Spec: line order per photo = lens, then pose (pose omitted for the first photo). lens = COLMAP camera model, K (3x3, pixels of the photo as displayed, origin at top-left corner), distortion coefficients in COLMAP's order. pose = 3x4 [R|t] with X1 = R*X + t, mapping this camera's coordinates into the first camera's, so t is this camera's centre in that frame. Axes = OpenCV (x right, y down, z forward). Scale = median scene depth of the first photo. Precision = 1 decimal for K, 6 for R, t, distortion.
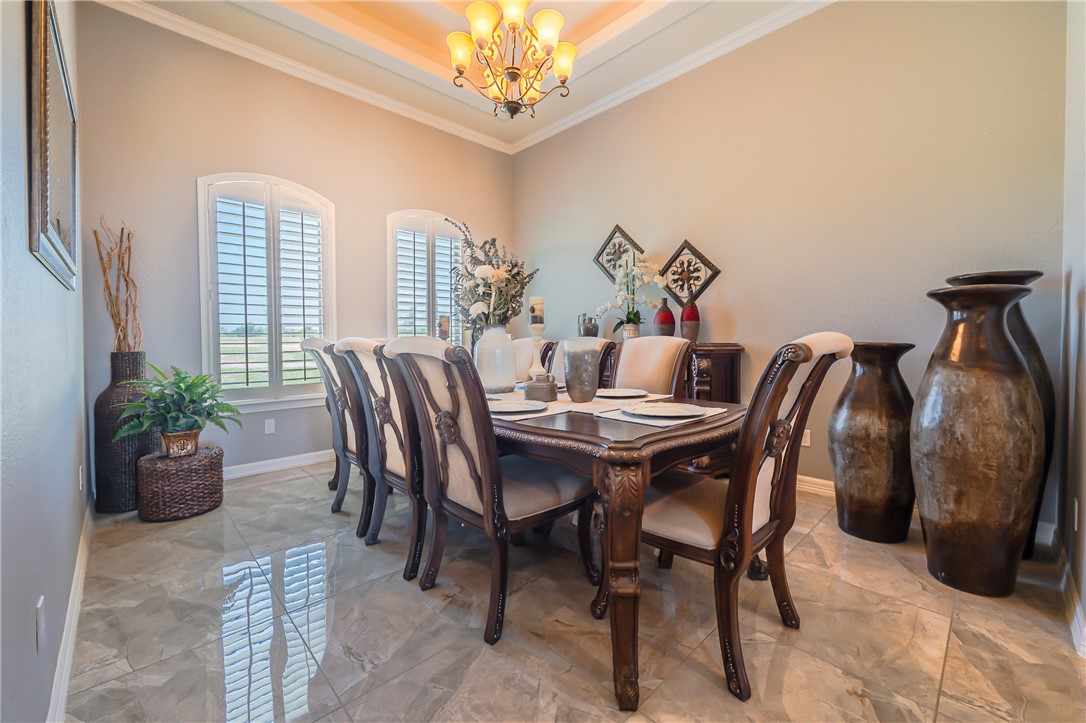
lens RADIAL K [[448.4, 0, 530.9], [0, 448.4, 345.3], [0, 0, 1]] dist [-0.004754, 0.000285]
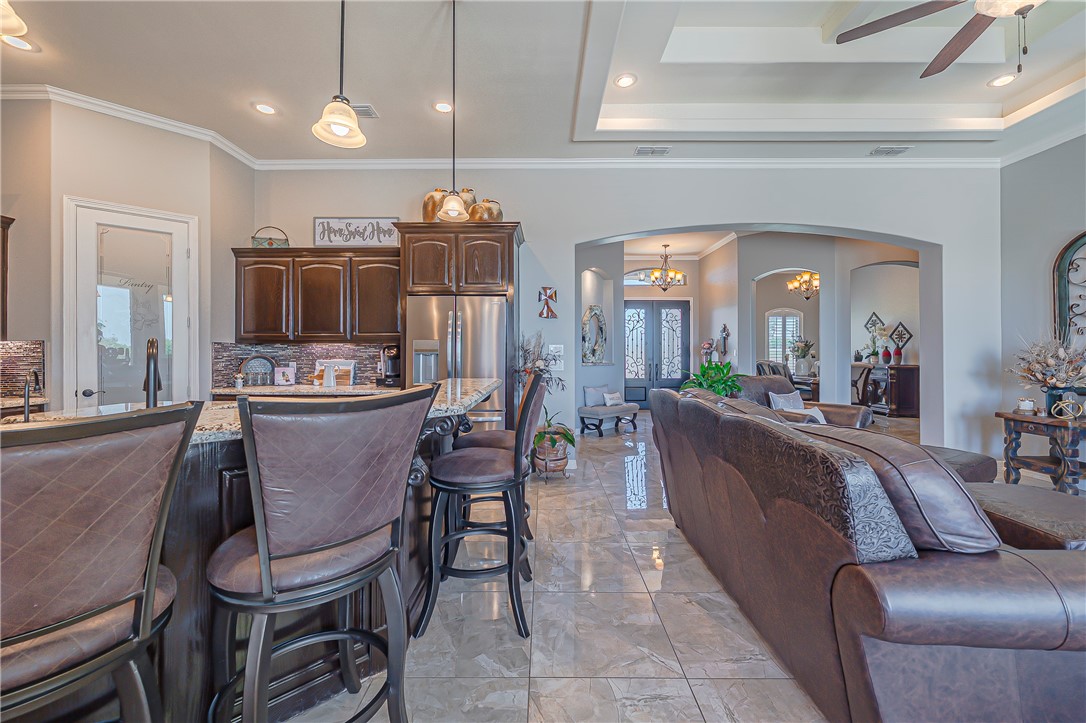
lens RADIAL K [[448.4, 0, 544.8], [0, 448.4, 352.9], [0, 0, 1]] dist [-0.004754, 0.000285]
pose [[0.745857, 0.005711, -0.666082, 0.791227], [-0.012627, 0.999905, -0.005566, -0.043522], [0.665987, 0.012562, 0.745858, -3.097005]]
